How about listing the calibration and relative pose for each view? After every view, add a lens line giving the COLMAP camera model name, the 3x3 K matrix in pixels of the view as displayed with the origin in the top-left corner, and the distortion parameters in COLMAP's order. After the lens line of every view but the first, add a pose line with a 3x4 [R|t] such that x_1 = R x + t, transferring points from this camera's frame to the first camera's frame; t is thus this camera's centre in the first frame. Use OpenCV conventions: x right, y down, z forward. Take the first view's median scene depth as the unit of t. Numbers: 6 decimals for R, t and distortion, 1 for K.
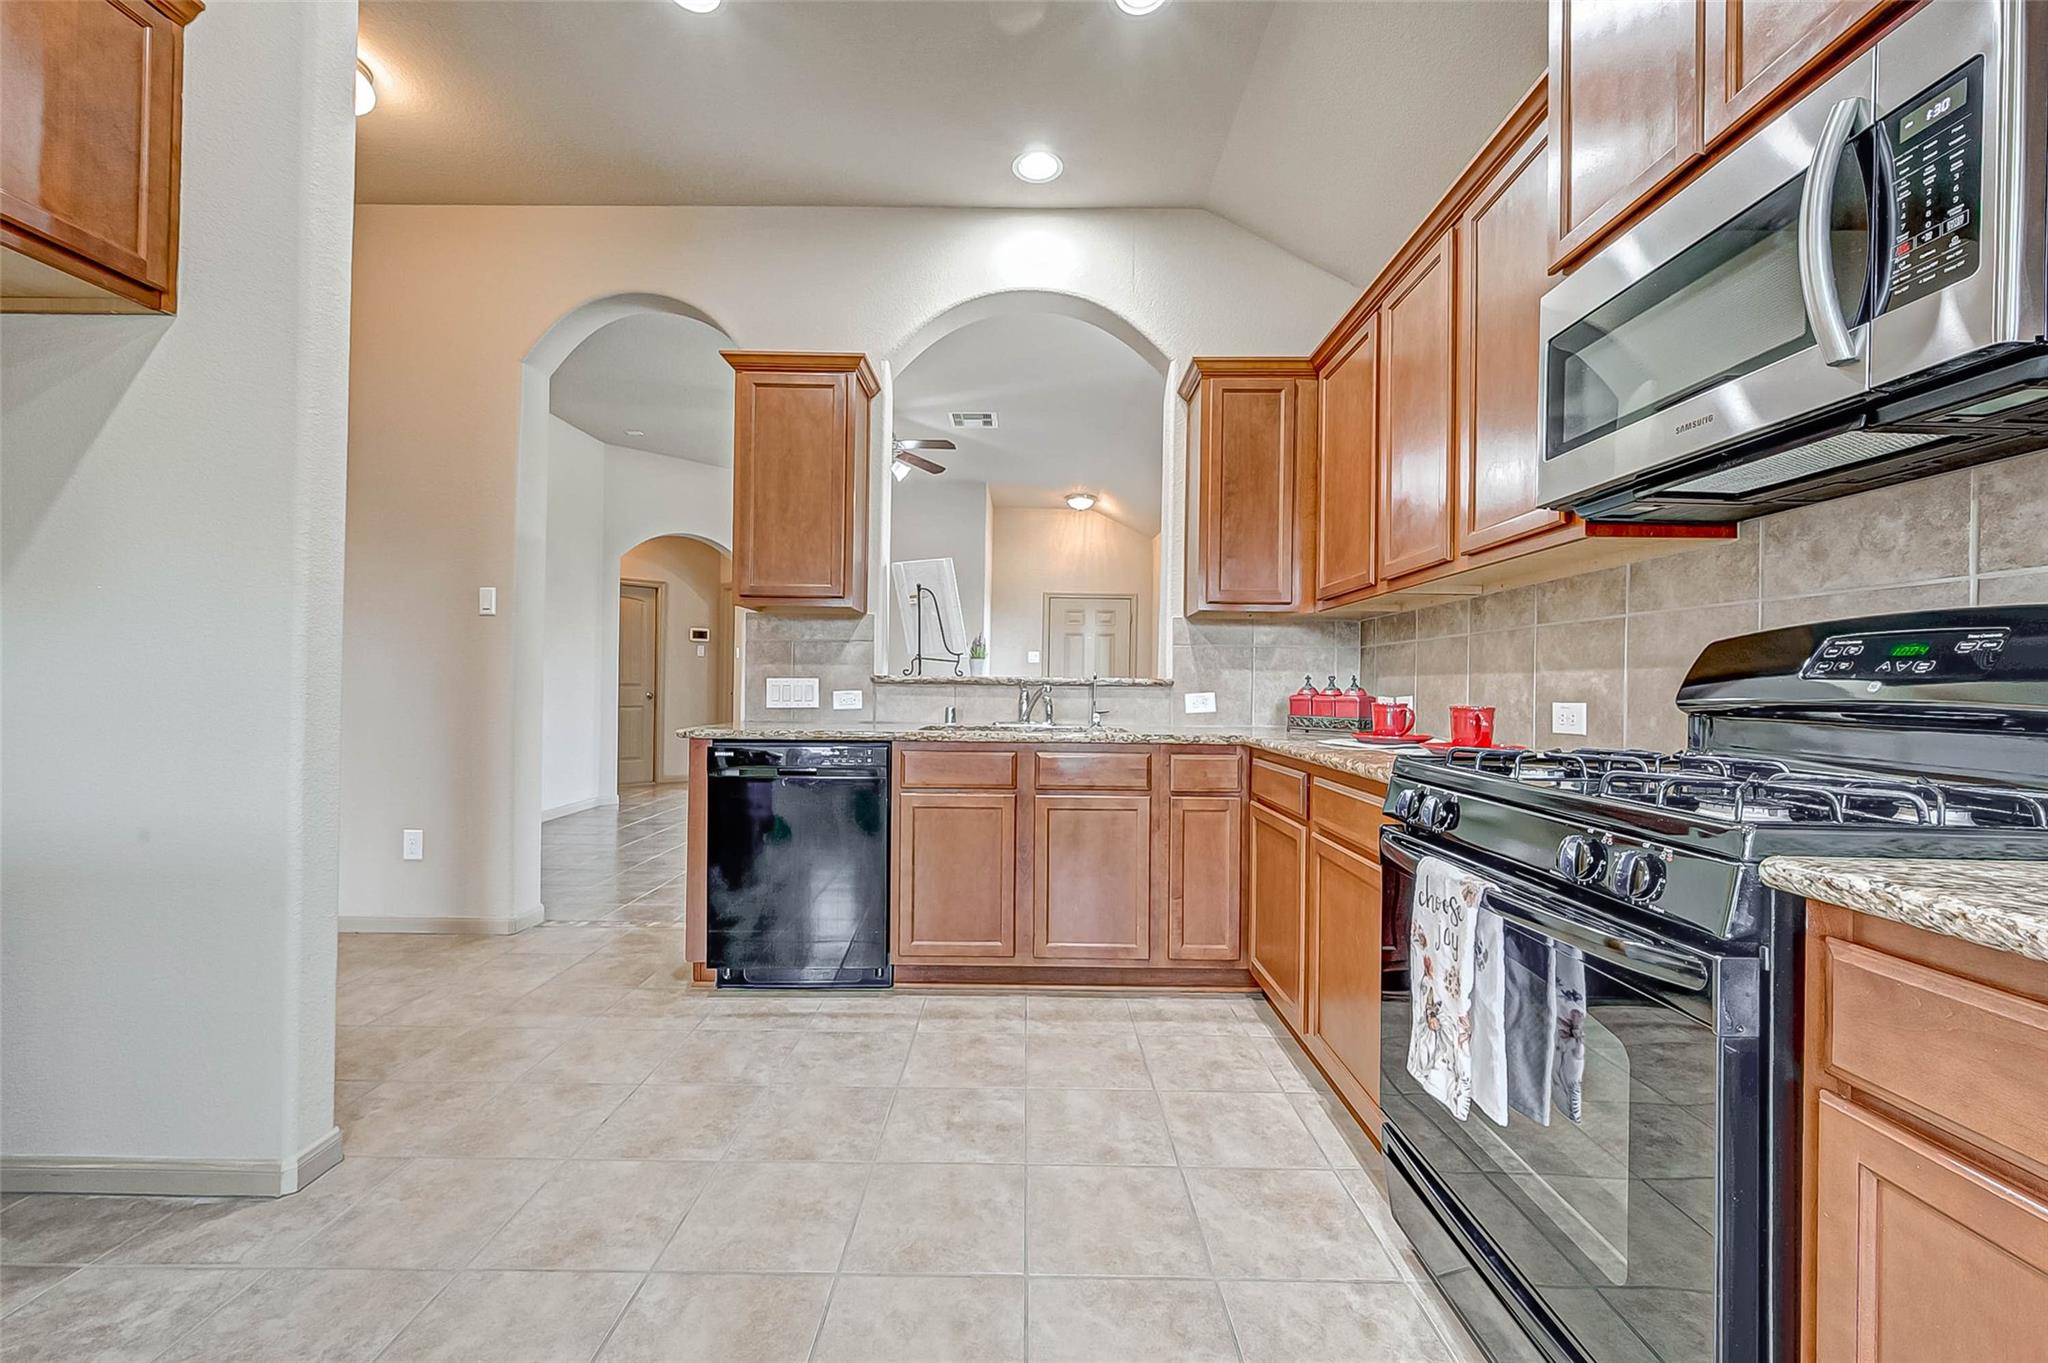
lens RADIAL K [[811.2, 0, 1020.1], [0, 811.2, 680.0], [0, 0, 1]] dist [0.005232, 0.000083]
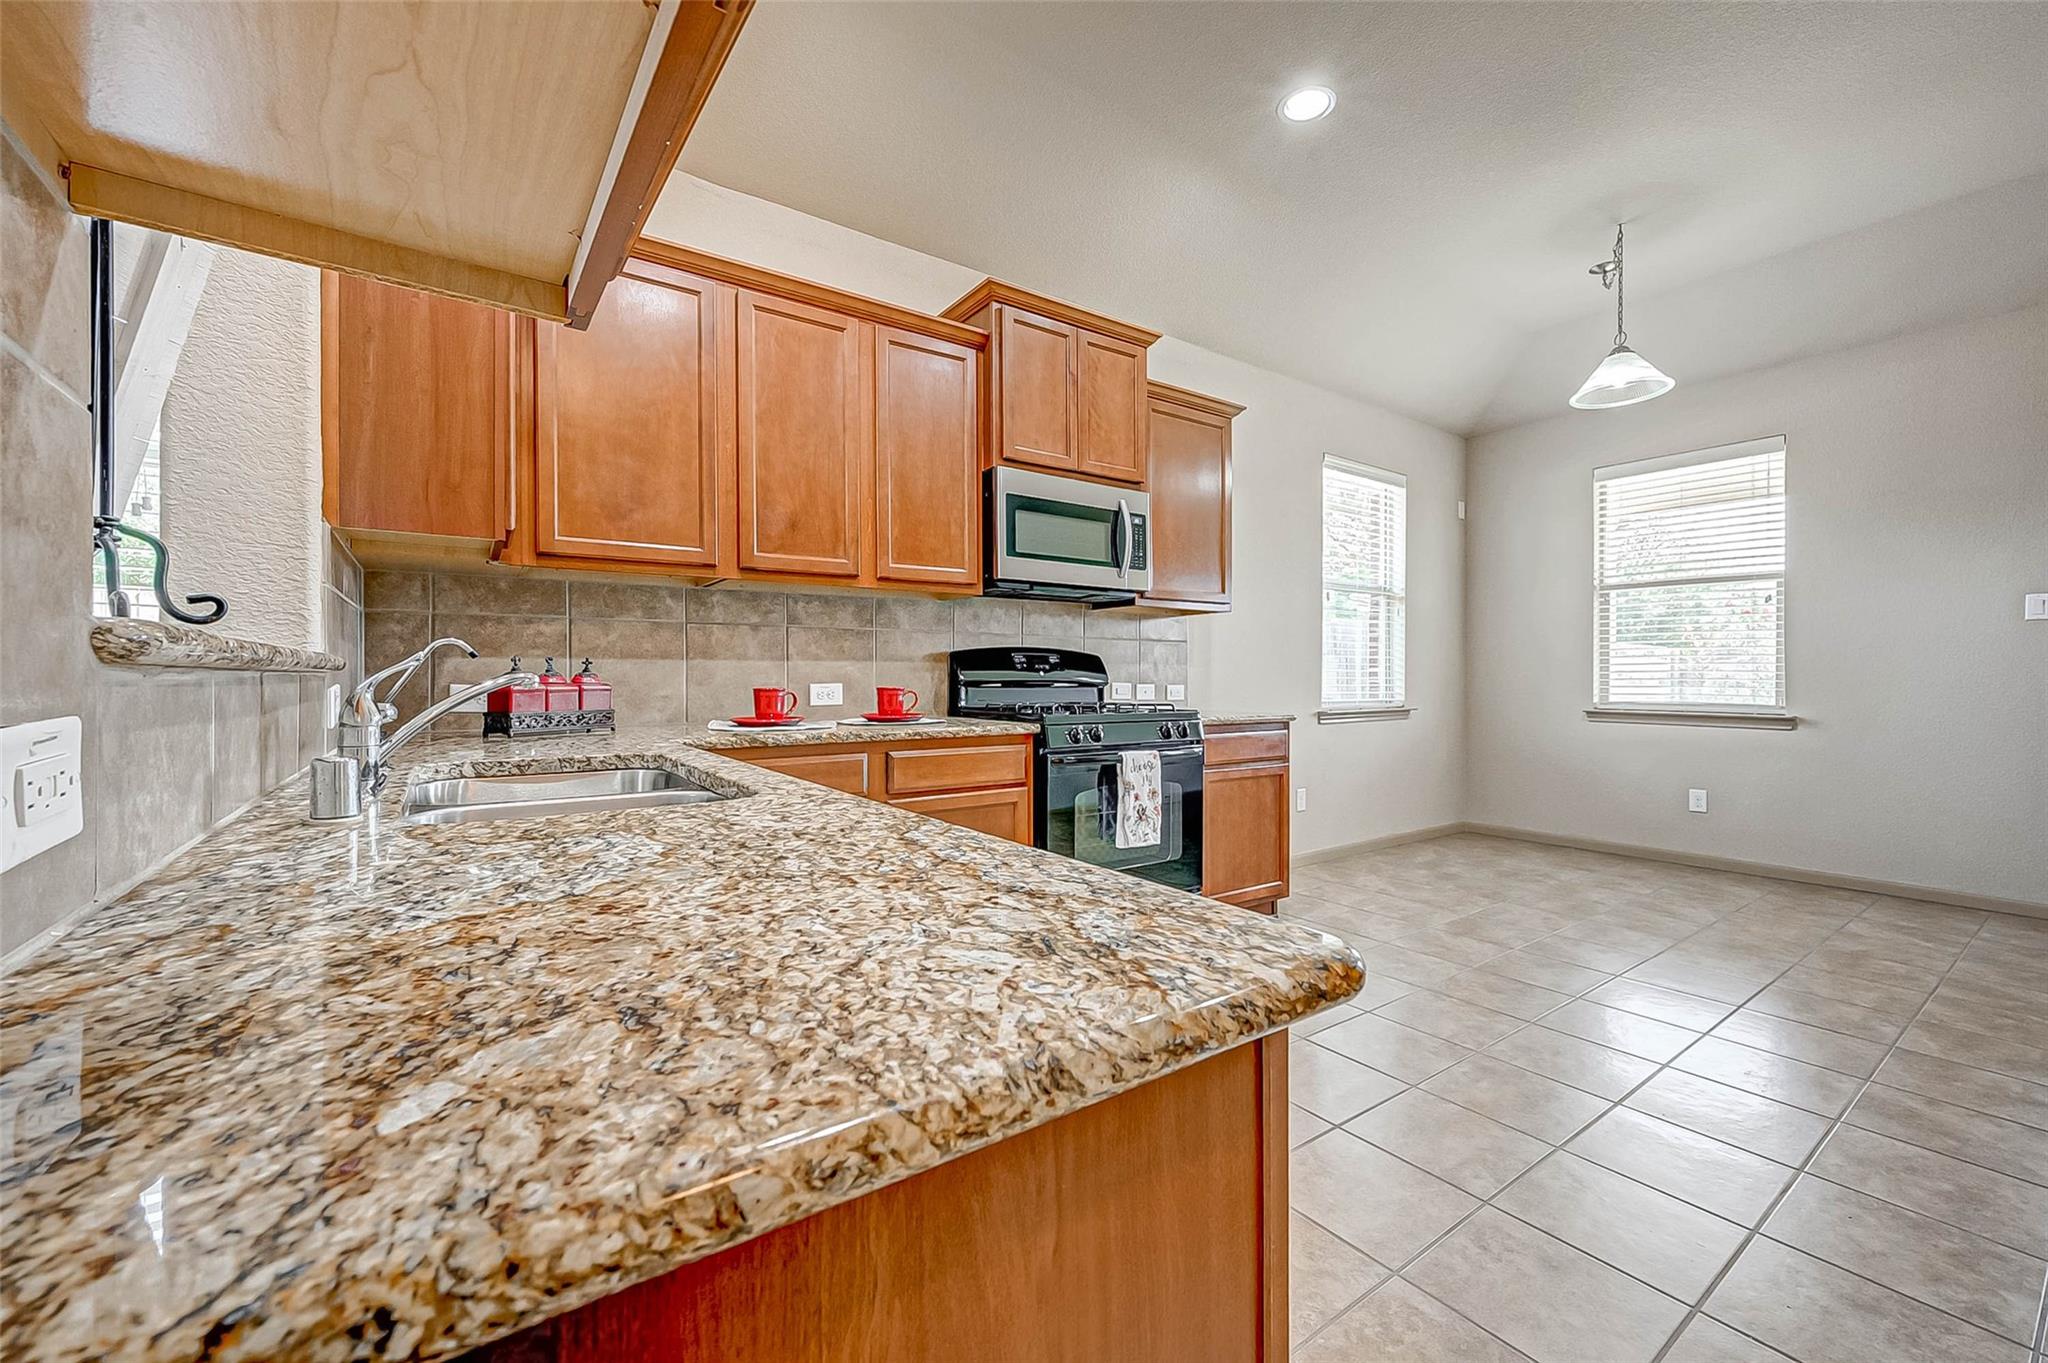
lens RADIAL K [[811.2, 0, 1020.1], [0, 811.2, 680.0], [0, 0, 1]] dist [0.005232, 0.000083]
pose [[-0.586085, -0.016640, 0.810079, -0.519397], [-0.015107, 0.999840, 0.009608, 0.002382], [-0.810109, -0.006607, -0.586242, 1.173758]]
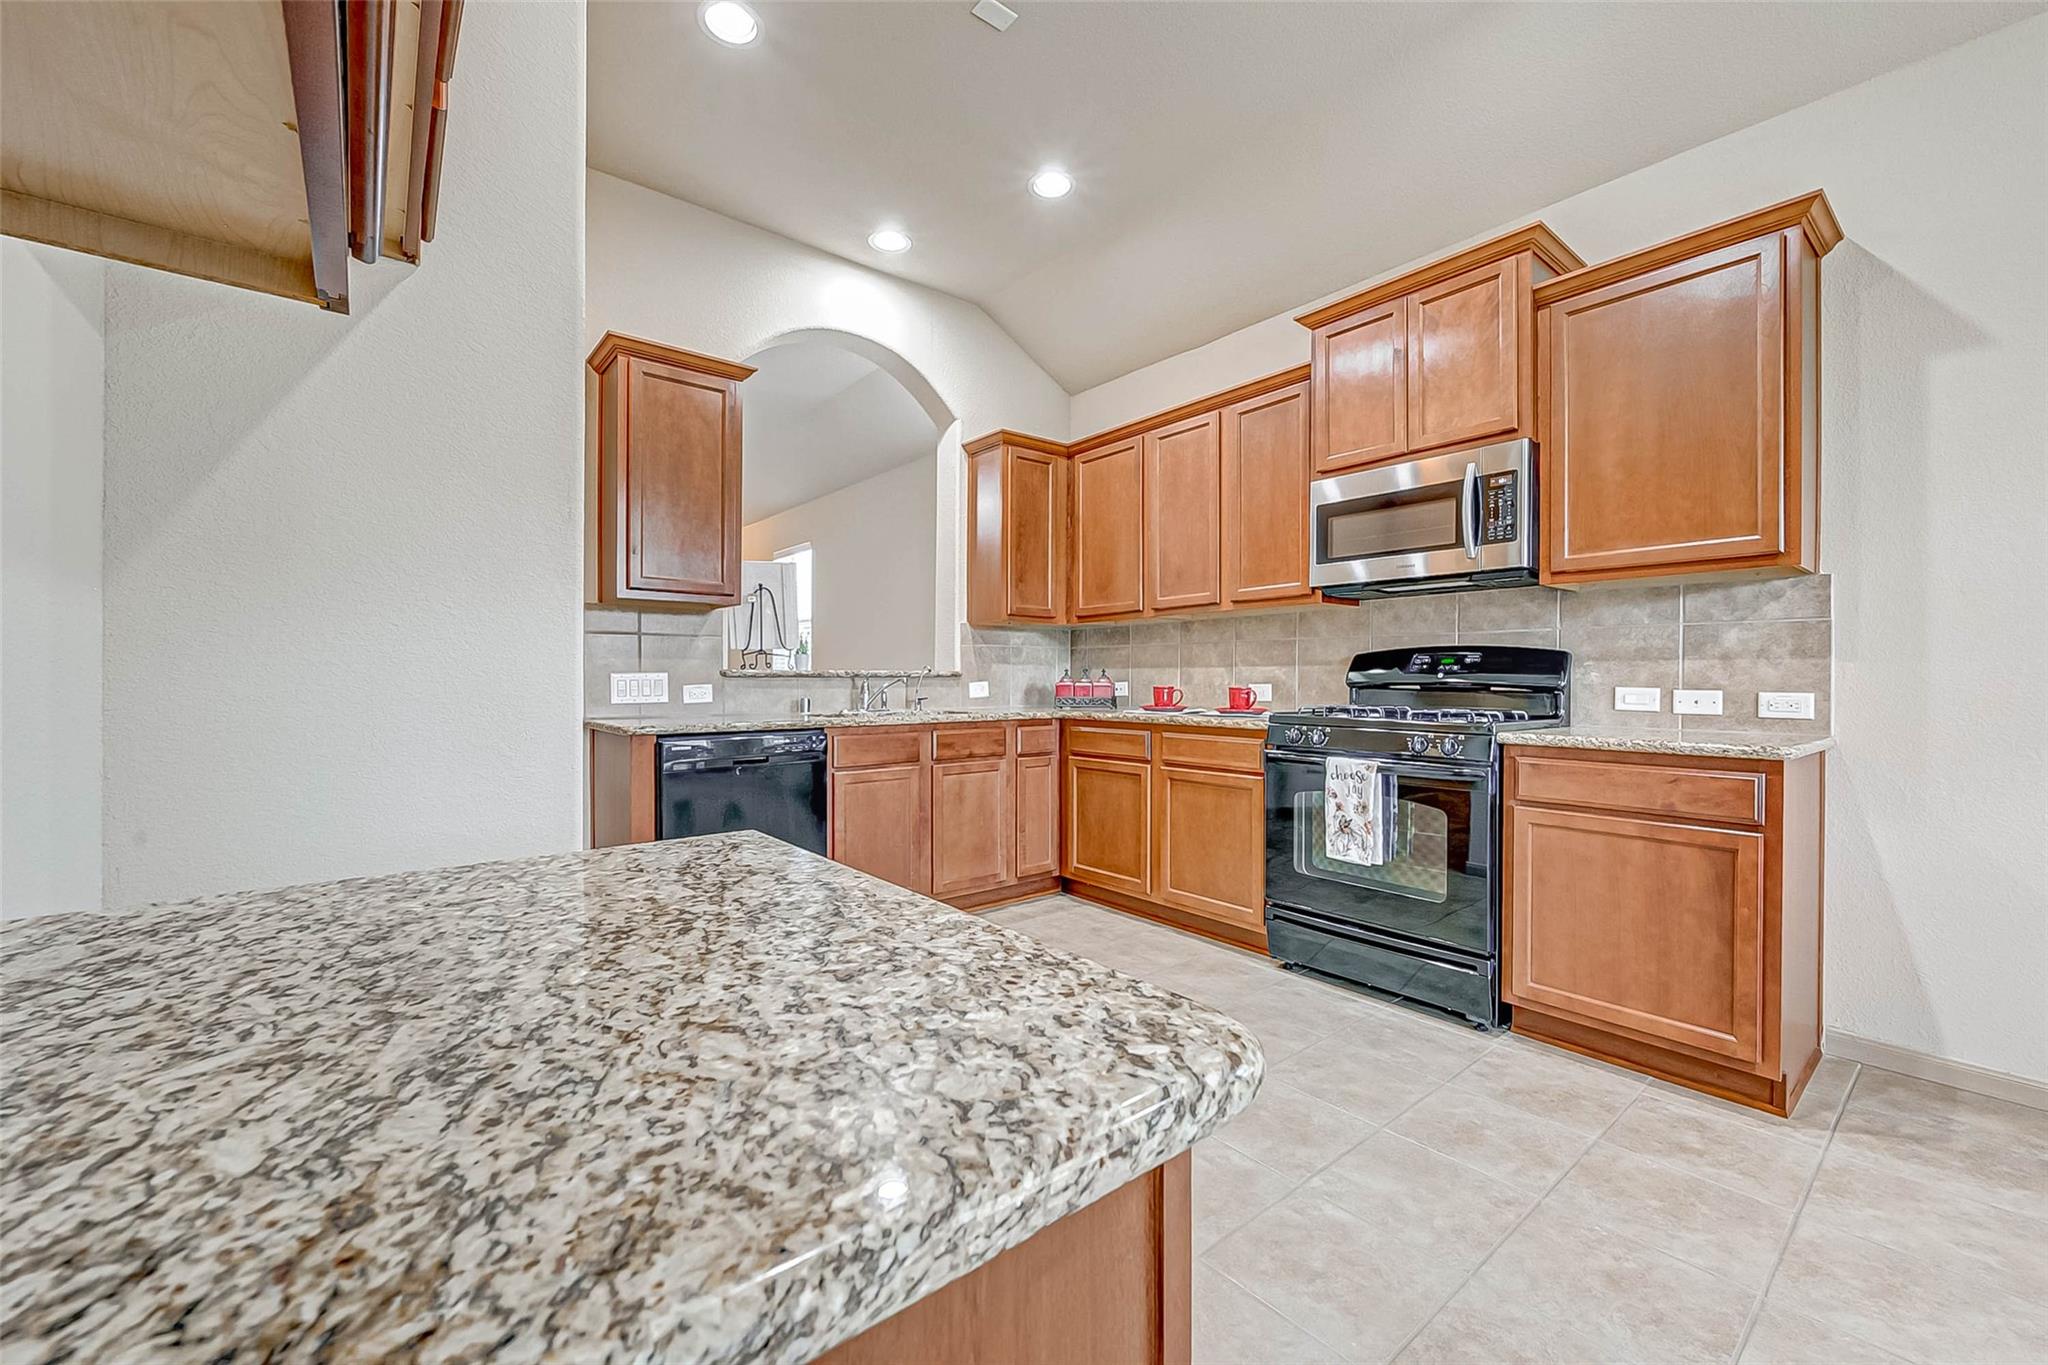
lens RADIAL K [[809.1, 0, 1024.0], [0, 809.1, 682.5], [0, 0, 1]] dist [0.000330, 0.000000]
pose [[0.769103, -0.014735, 0.638954, -0.678489], [0.003507, 0.999816, 0.018835, -0.009056], [-0.639115, -0.012245, 0.769014, -0.050441]]
